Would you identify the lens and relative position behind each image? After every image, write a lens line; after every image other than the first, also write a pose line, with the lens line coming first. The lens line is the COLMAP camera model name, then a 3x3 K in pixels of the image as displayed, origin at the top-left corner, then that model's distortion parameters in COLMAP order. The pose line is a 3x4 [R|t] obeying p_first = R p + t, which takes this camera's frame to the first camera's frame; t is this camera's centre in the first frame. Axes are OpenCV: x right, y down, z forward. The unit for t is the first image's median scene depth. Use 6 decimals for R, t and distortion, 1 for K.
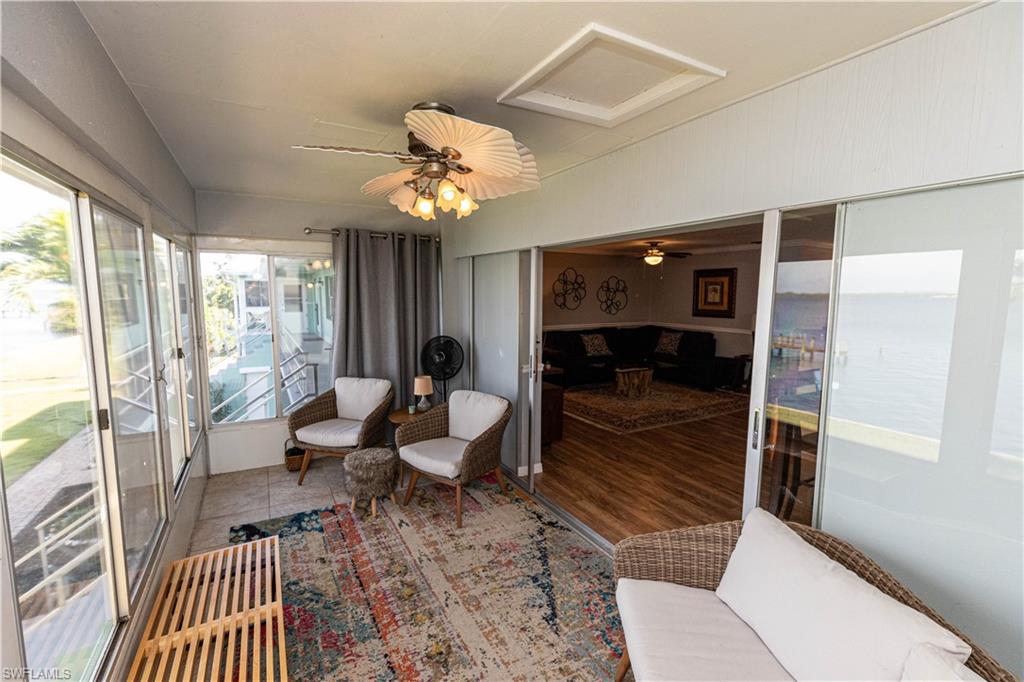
lens RADIAL K [[457.9, 0, 513.0], [0, 457.9, 340.4], [0, 0, 1]] dist [0.004398, -0.001754]
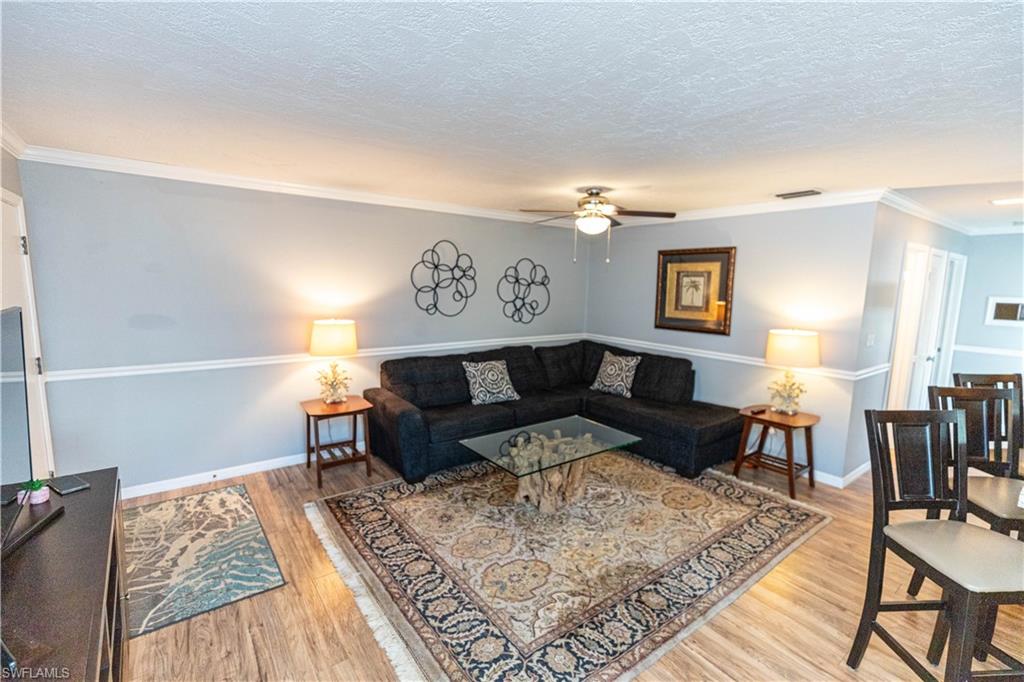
lens RADIAL K [[457.9, 0, 516.5], [0, 457.9, 338.8], [0, 0, 1]] dist [0.004398, -0.001754]
pose [[0.990112, -0.000537, 0.140281, 0.133718], [-0.002414, 0.999779, 0.020862, -0.052438], [-0.140261, -0.020995, 0.989892, 0.447156]]
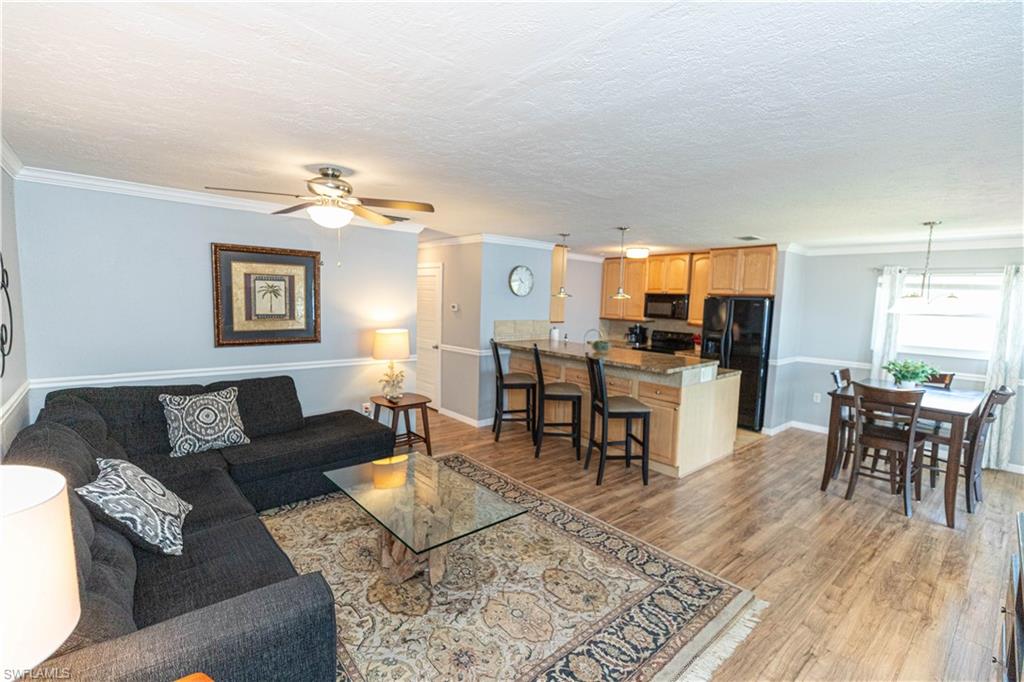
lens RADIAL K [[457.9, 0, 508.8], [0, 457.9, 339.8], [0, 0, 1]] dist [0.004398, -0.001754]
pose [[-0.206272, -0.101600, 0.973206, -0.099956], [0.071824, 0.990340, 0.118612, -0.094945], [-0.975855, 0.094366, -0.196982, 0.833335]]
